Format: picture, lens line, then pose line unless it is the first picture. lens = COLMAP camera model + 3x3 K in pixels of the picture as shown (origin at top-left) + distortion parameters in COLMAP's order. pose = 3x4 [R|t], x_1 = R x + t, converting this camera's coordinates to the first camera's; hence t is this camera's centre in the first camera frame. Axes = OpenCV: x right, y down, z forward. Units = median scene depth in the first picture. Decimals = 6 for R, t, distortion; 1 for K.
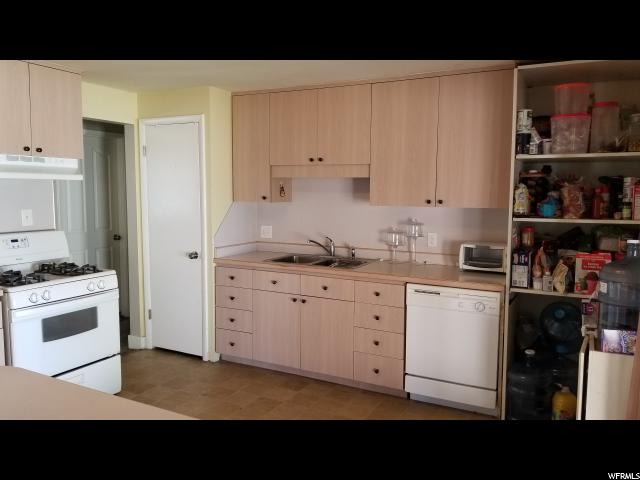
lens RADIAL K [[491.3, 0, 320.8], [0, 491.3, 234.9], [0, 0, 1]] dist [0.087059, -0.148381]
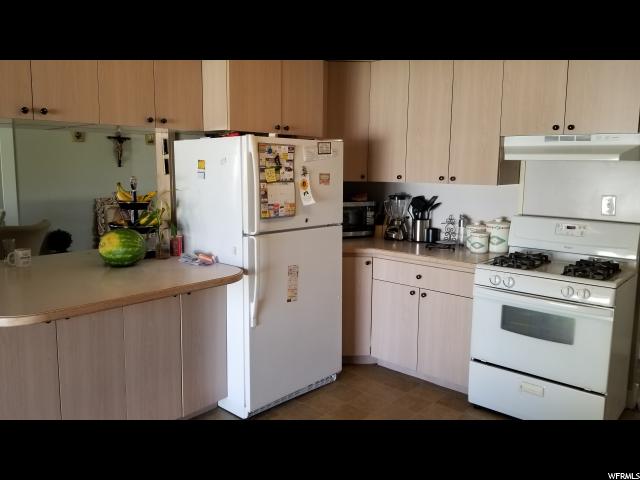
lens RADIAL K [[491.3, 0, 320.8], [0, 491.3, 234.9], [0, 0, 1]] dist [0.087059, -0.148381]
pose [[-0.216235, 0.116104, -0.969413, 0.414280], [-0.111000, 0.983543, 0.142556, -0.059753], [0.970011, 0.138431, -0.199789, 0.787133]]
